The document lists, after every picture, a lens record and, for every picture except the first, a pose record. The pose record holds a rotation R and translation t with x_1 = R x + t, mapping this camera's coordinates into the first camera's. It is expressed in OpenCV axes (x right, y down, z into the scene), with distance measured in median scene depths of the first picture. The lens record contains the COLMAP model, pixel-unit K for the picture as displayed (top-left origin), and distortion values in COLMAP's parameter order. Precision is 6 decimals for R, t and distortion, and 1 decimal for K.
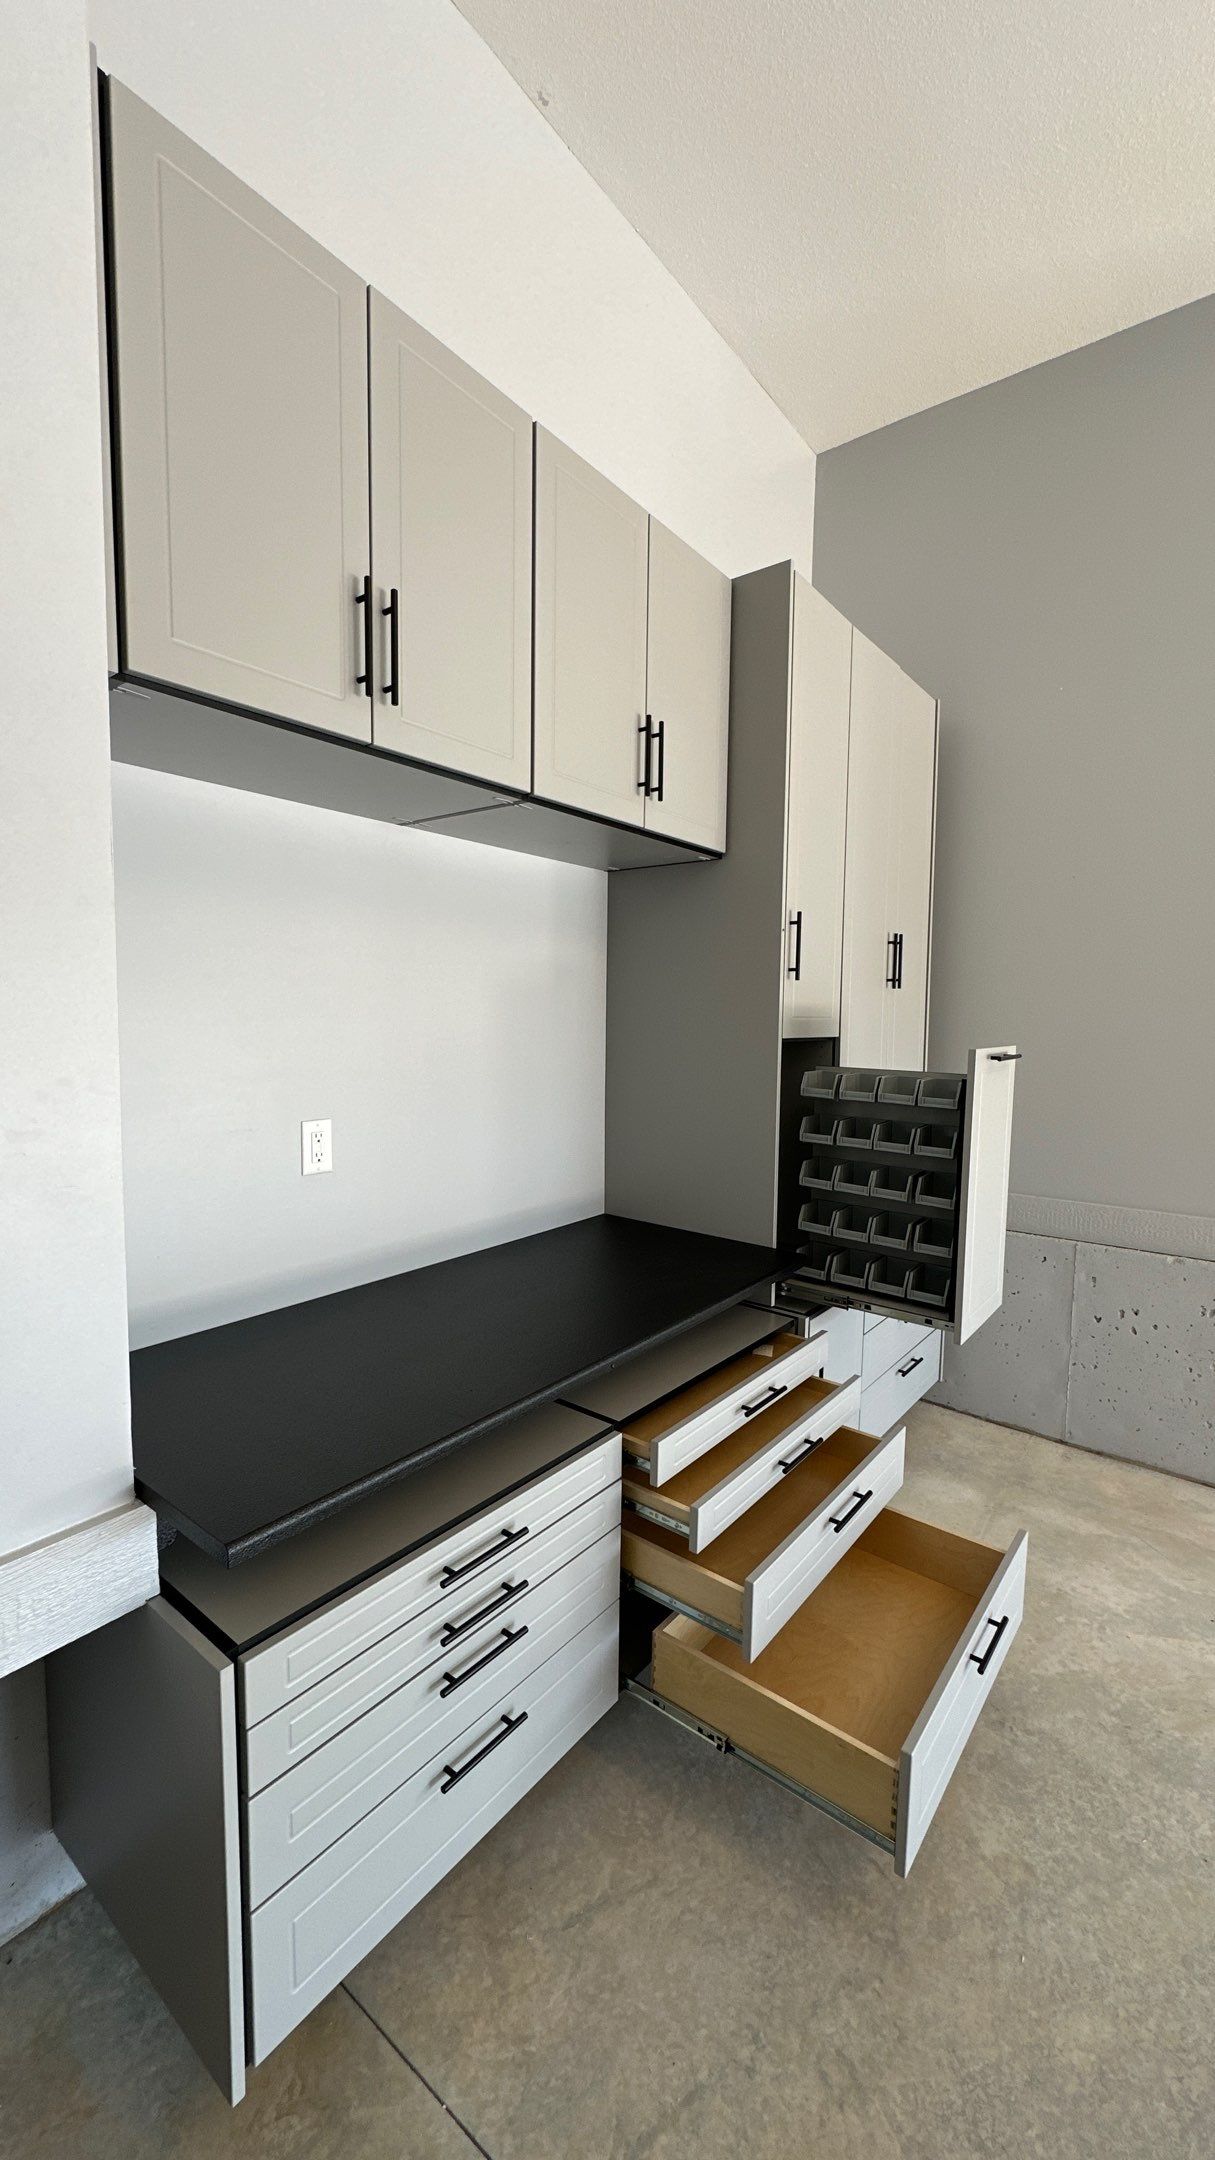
lens RADIAL K [[855.9, 0, 605.4], [0, 855.9, 1082.1], [0, 0, 1]] dist [-0.008118, 0.001915]
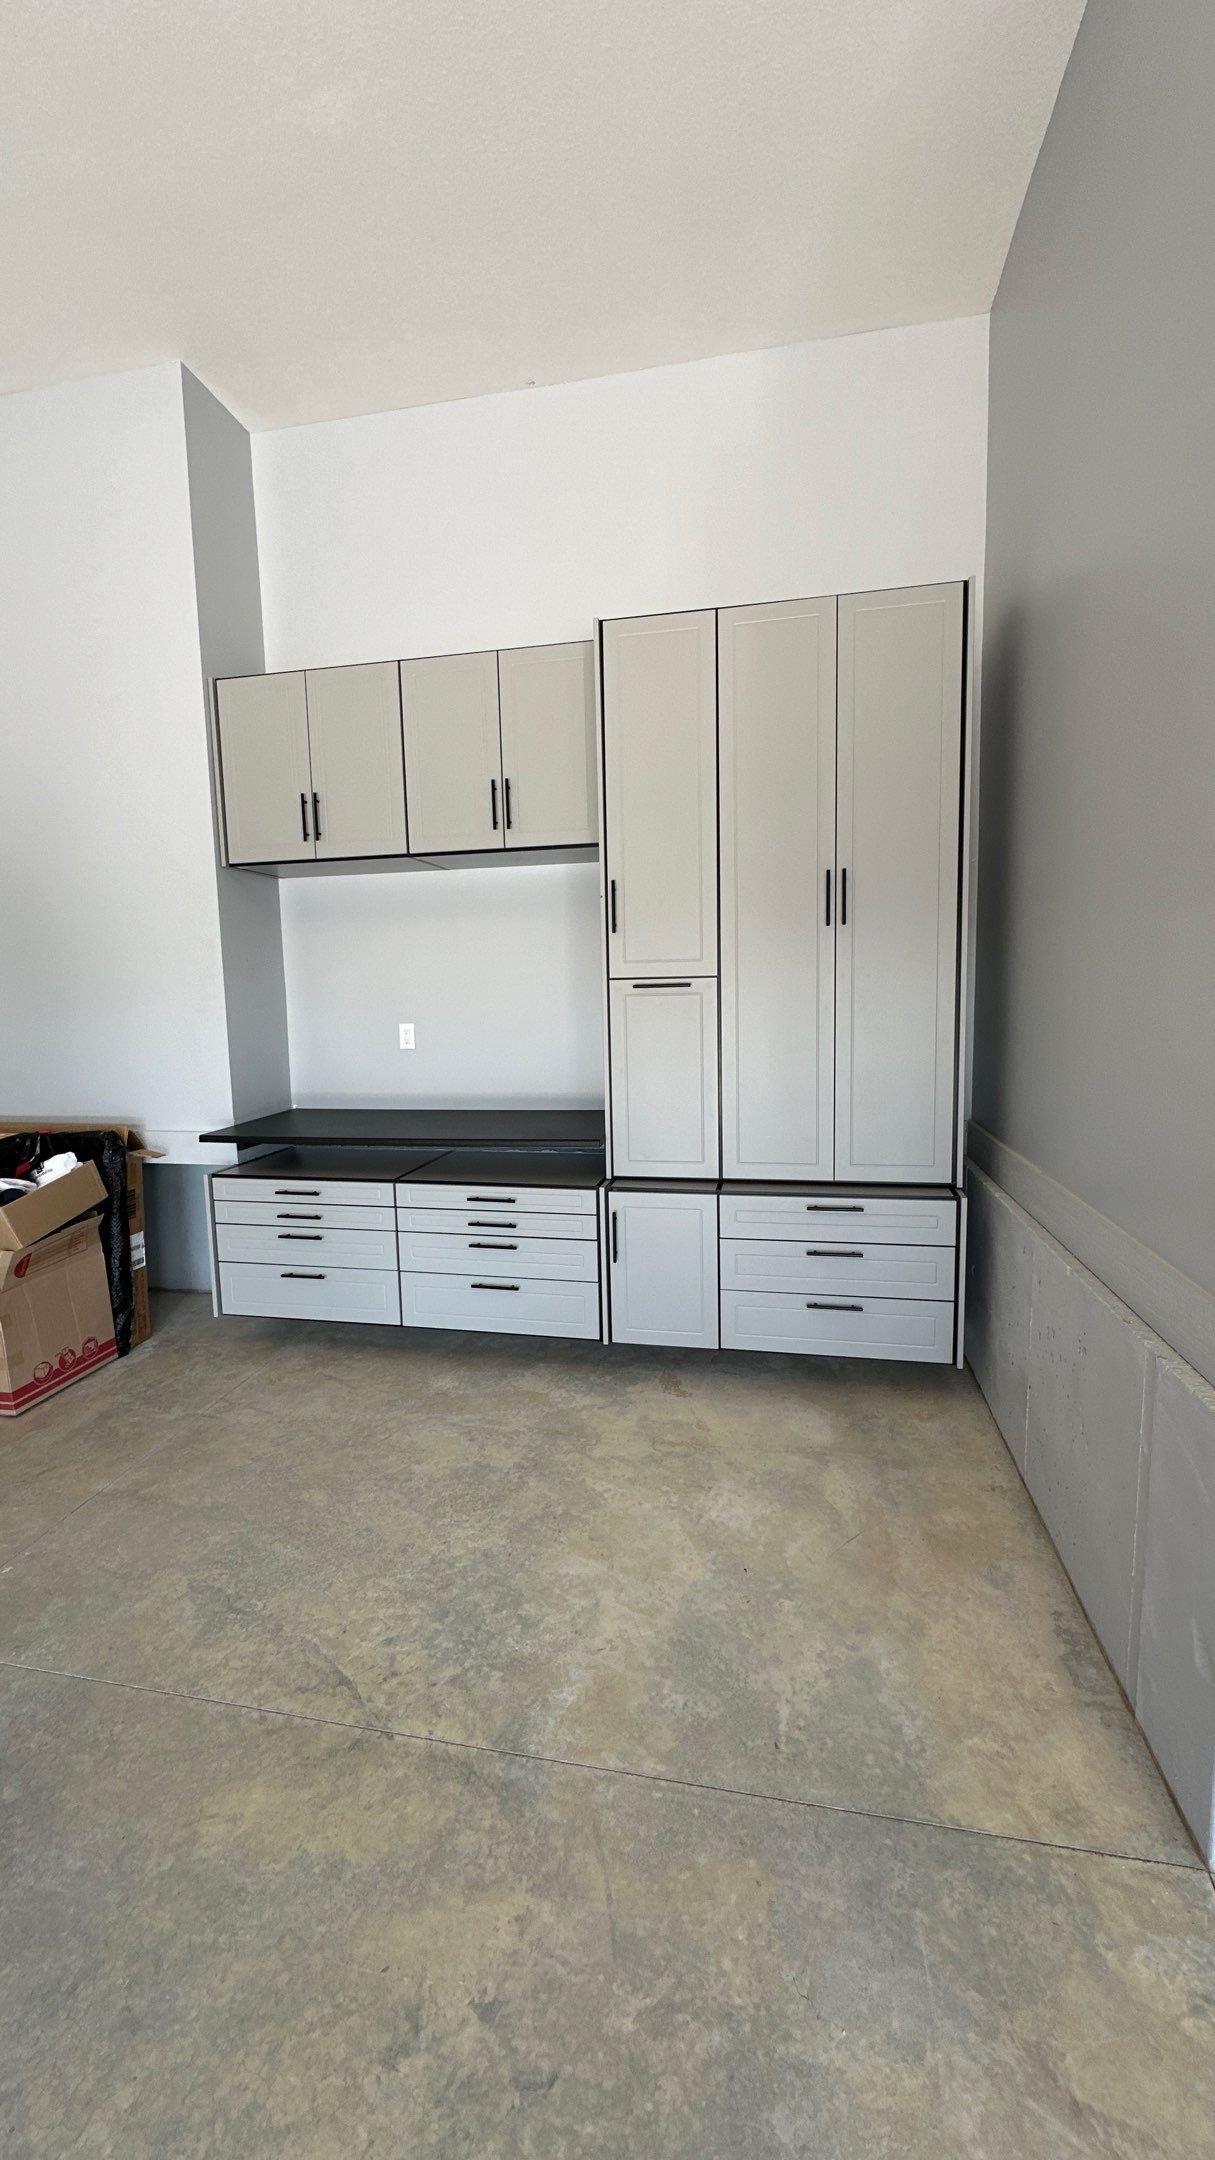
lens RADIAL K [[855.9, 0, 611.8], [0, 855.9, 1087.2], [0, 0, 1]] dist [-0.008118, 0.001915]
pose [[0.448637, 0.079869, -0.890138, 1.925941], [-0.043491, 0.996770, 0.067517, 0.039631], [0.892655, 0.008422, 0.450661, 0.559017]]
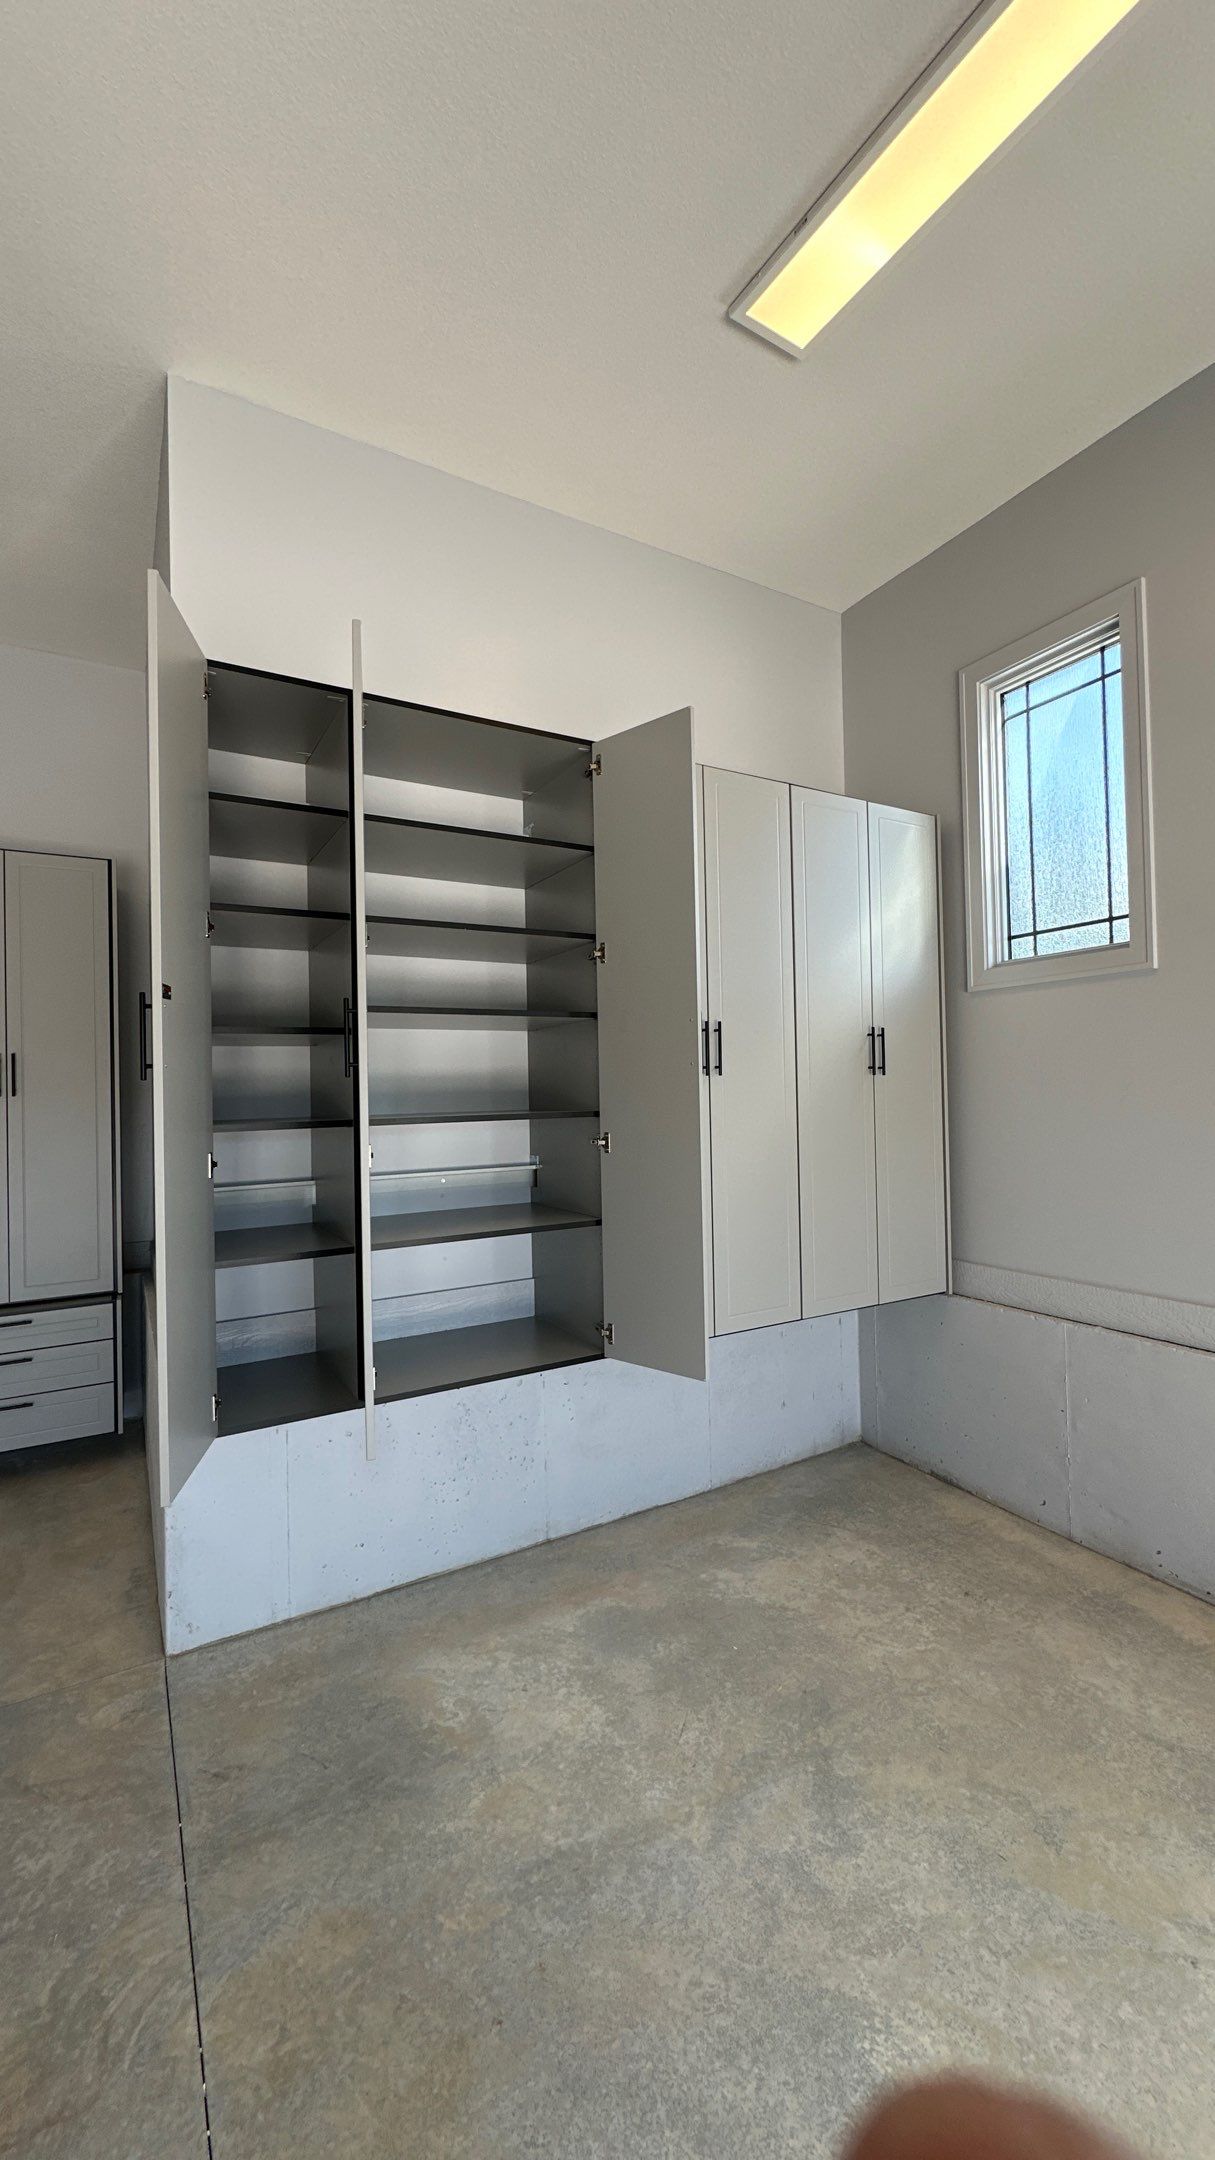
lens RADIAL K [[855.9, 0, 609.9], [0, 855.9, 1081.5], [0, 0, 1]] dist [-0.008118, 0.001915]
pose [[0.924491, -0.042521, -0.378826, 2.821200], [0.005216, 0.995078, -0.098961, -0.002838], [0.381169, 0.089513, 0.920162, 0.311622]]
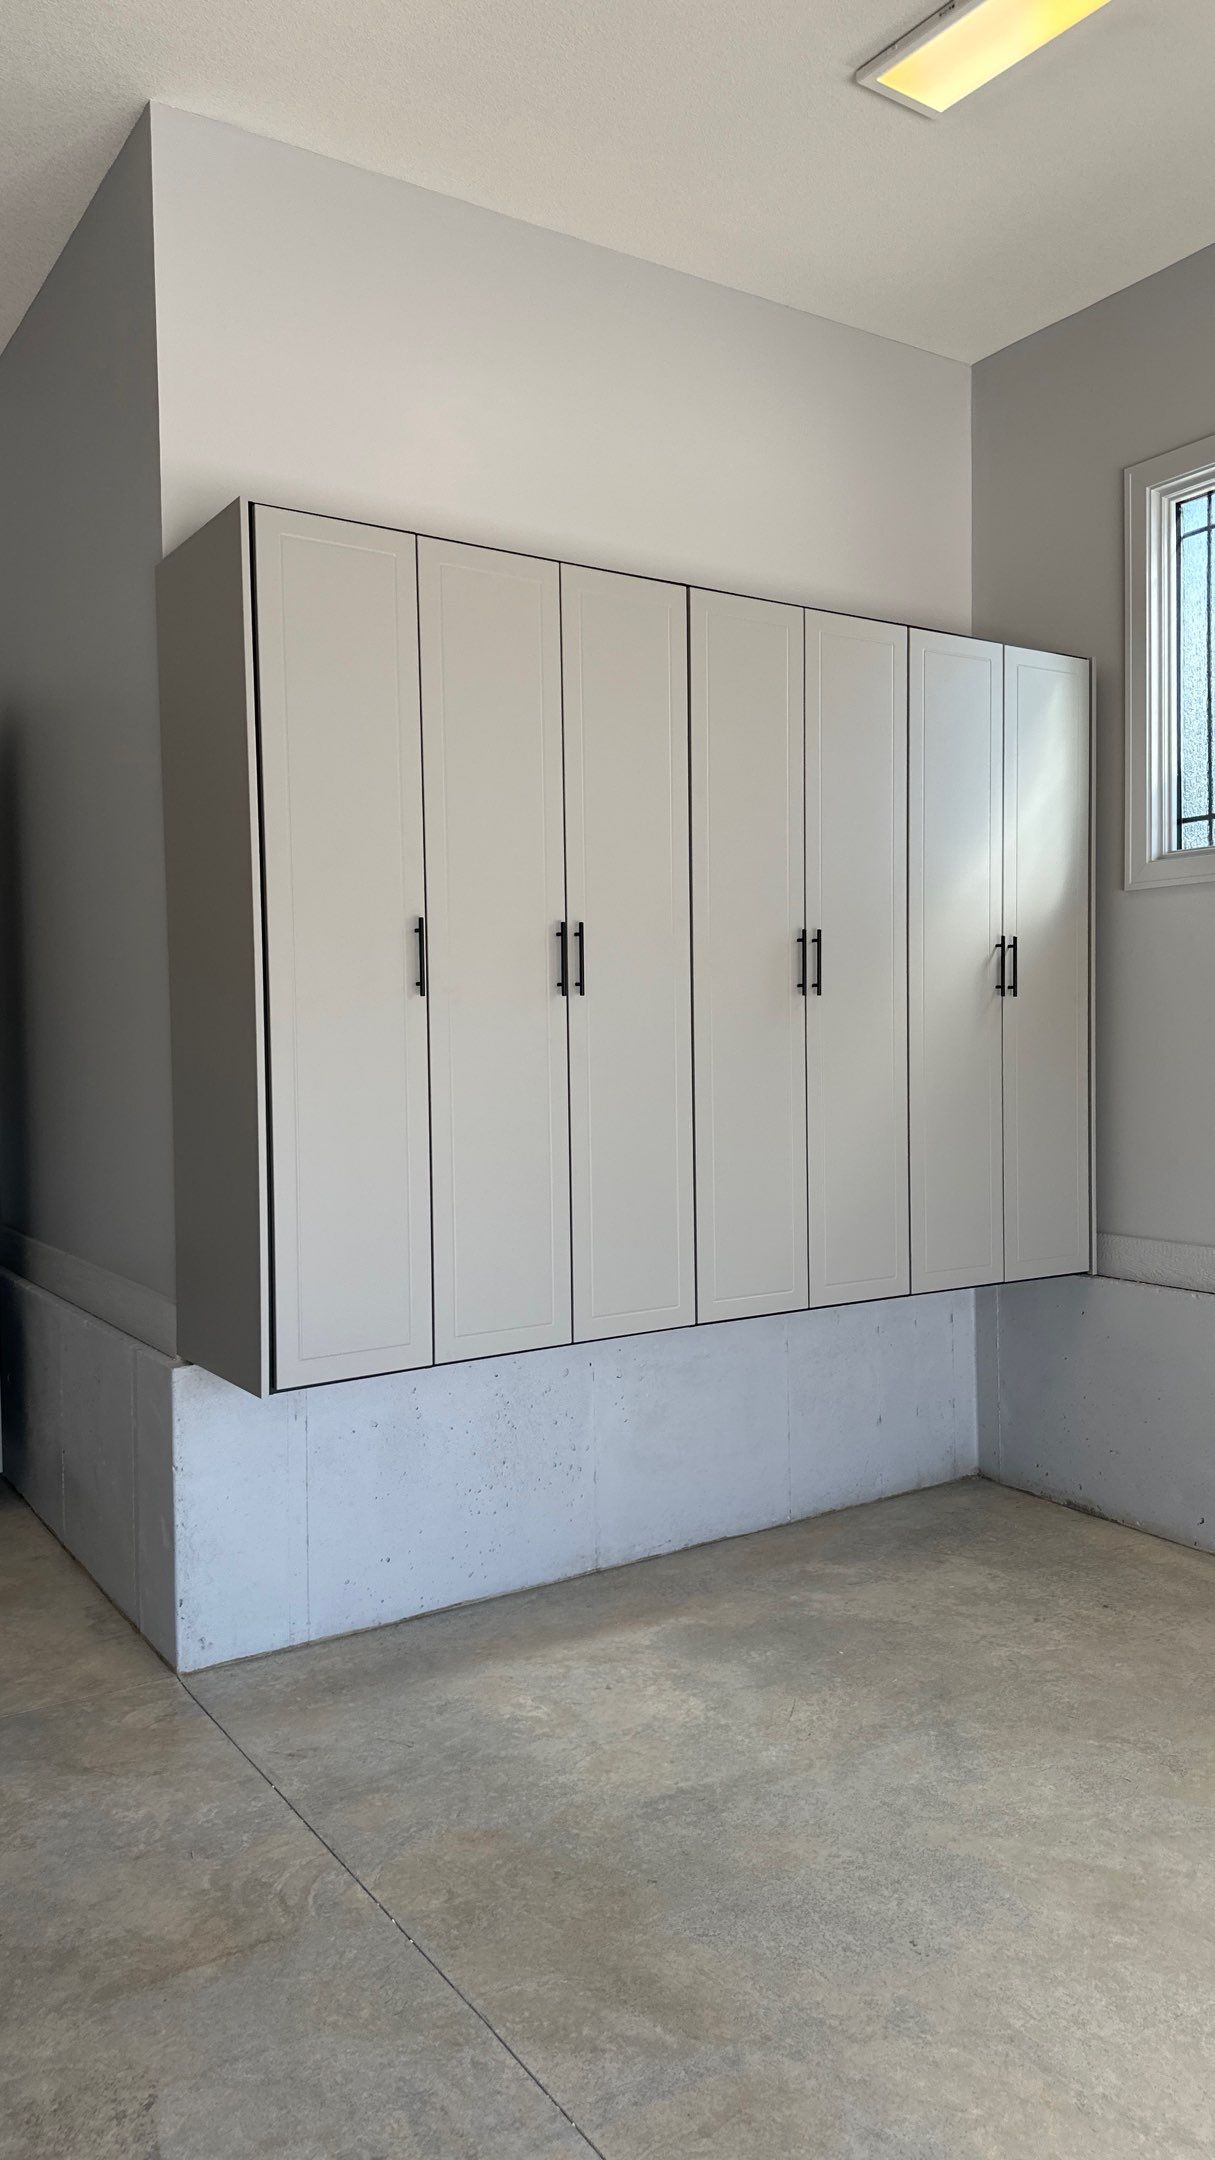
lens RADIAL K [[1531.8, 0, 612.5], [0, 1531.8, 1071.8], [0, 0, 1]] dist [0.034615, -0.026930]
pose [[0.945462, -0.022683, -0.324942, 2.869902], [0.003460, 0.998216, -0.059613, 0.092179], [0.325715, 0.055237, 0.943853, -0.516190]]
